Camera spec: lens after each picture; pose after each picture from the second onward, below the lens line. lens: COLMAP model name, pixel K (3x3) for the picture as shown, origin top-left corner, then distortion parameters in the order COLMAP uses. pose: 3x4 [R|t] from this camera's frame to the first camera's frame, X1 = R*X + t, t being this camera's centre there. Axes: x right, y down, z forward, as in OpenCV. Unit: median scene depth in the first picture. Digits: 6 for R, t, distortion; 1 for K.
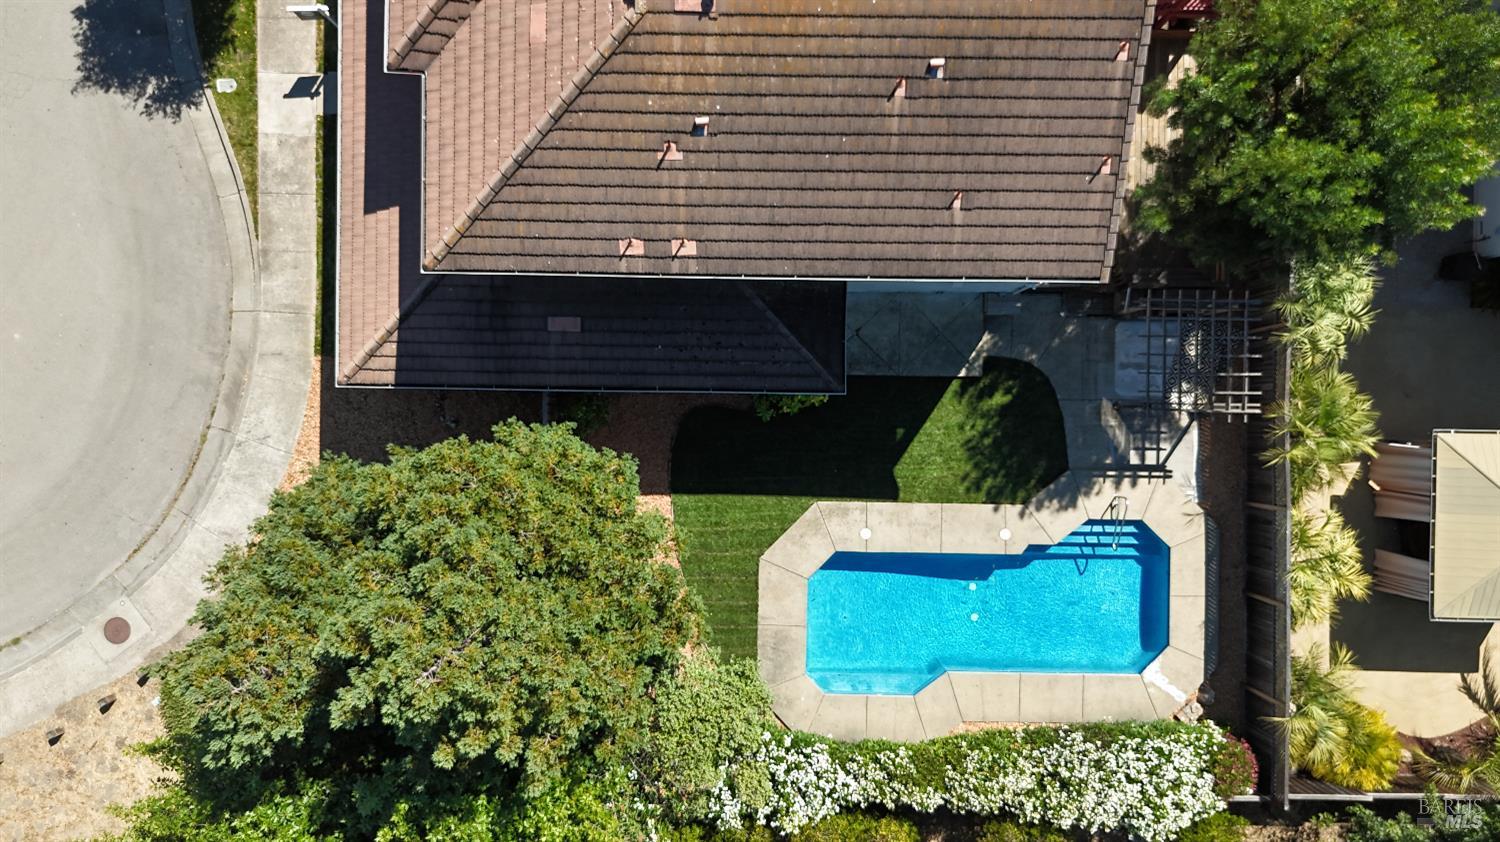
lens RADIAL K [[1110.0, 0, 748.1], [0, 1110.0, 416.4], [0, 0, 1]] dist [0.039301, -0.032047]
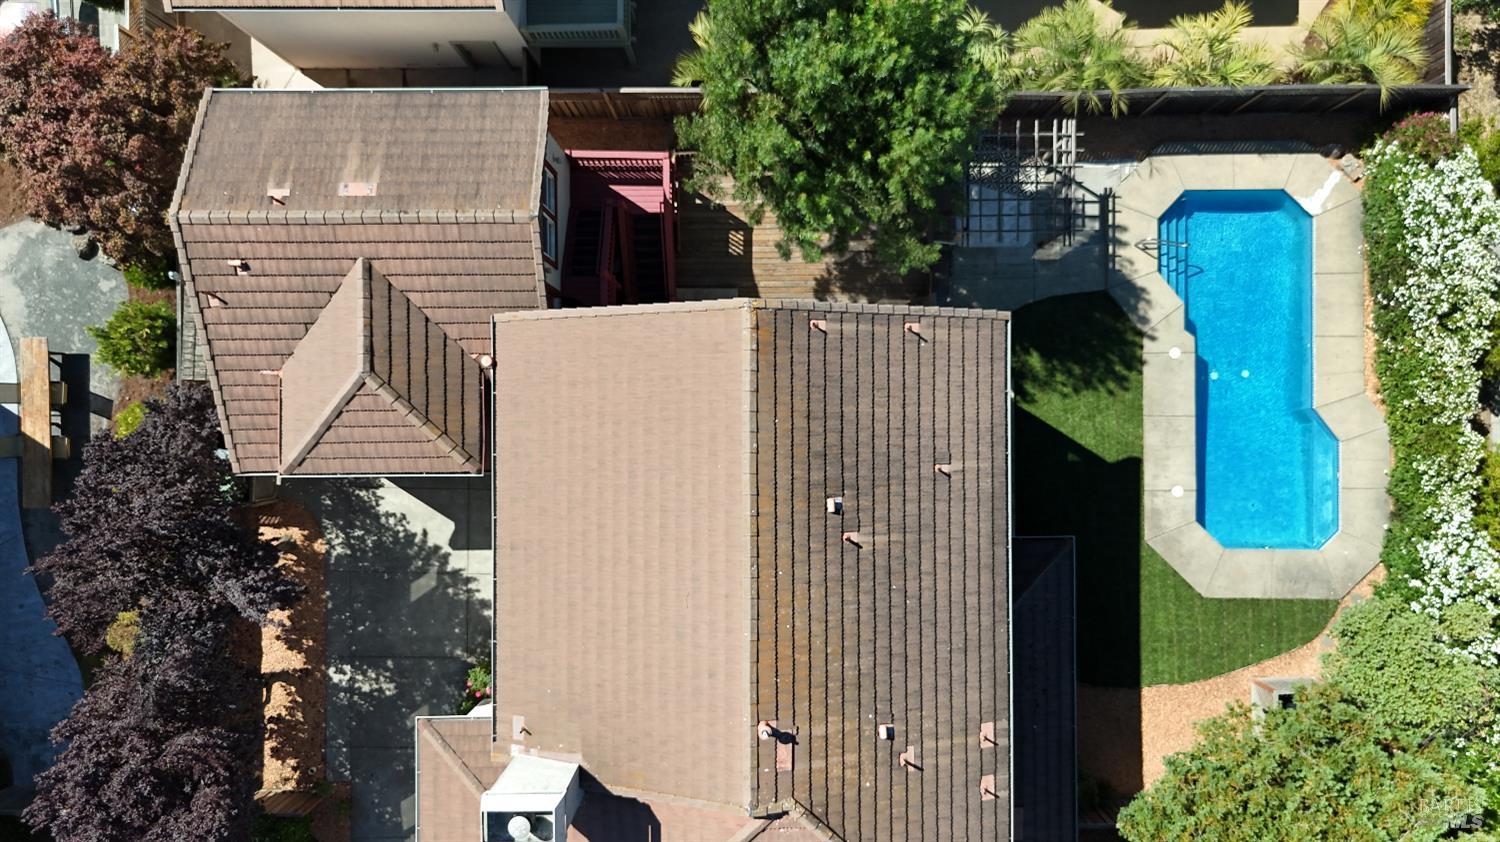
lens RADIAL K [[1110.0, 0, 744.3], [0, 1110.0, 416.4], [0, 0, 1]] dist [0.039301, -0.032047]
pose [[-0.016892, -0.999815, 0.009223, 0.185741], [0.999760, -0.017019, -0.013816, -0.291560], [0.013970, 0.008987, 0.999862, -0.011880]]
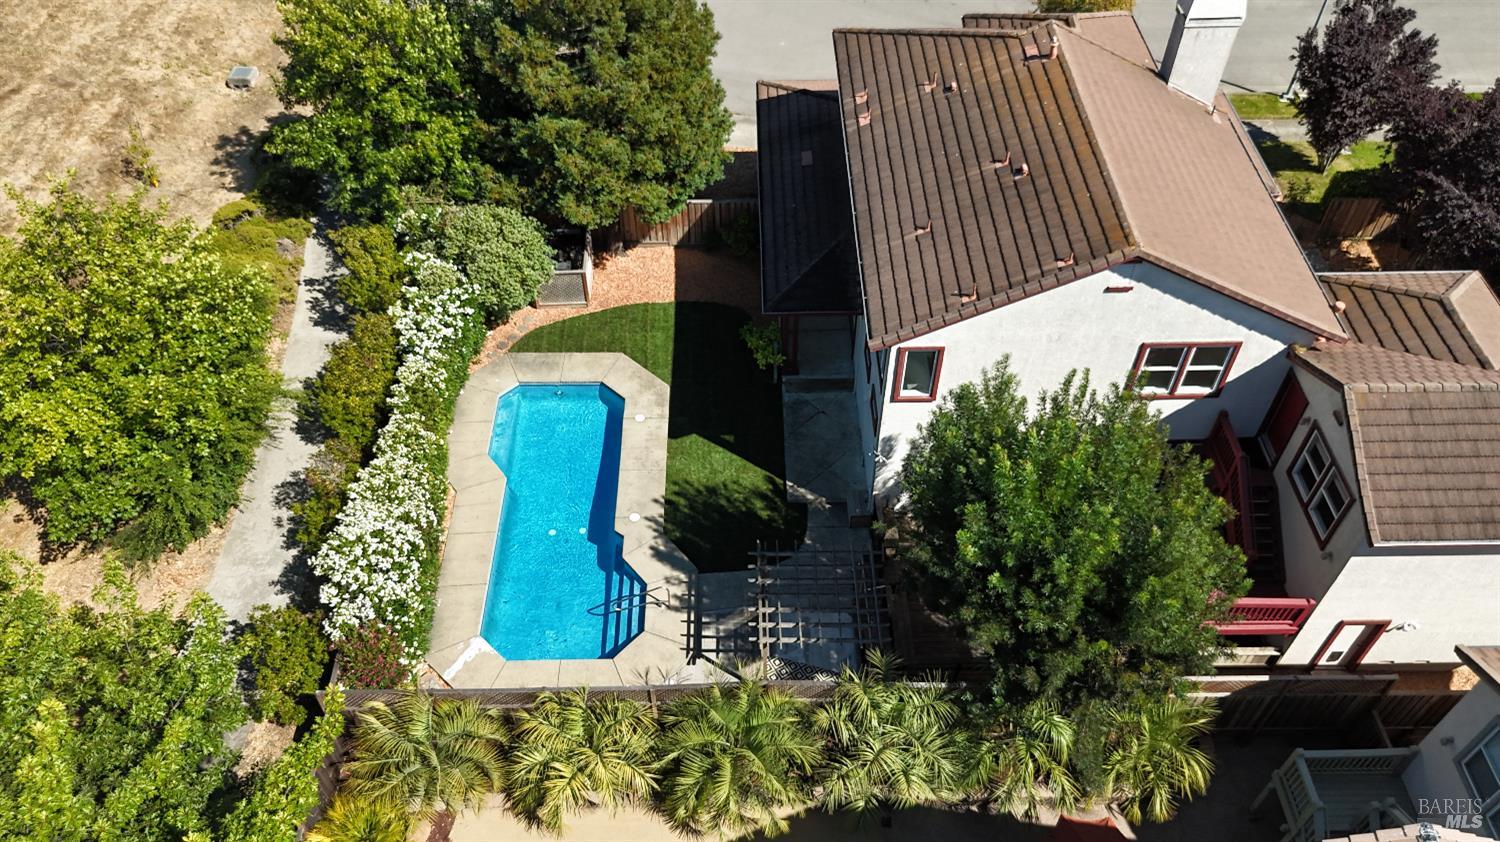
lens RADIAL K [[1110.0, 0, 749.9], [0, 1110.0, 425.9], [0, 0, 1]] dist [0.039301, -0.032047]
pose [[0.026697, 0.742829, -0.668949, 0.931150], [-0.999642, 0.021140, -0.016420, 0.015211], [0.001944, 0.669147, 0.743127, 0.197987]]
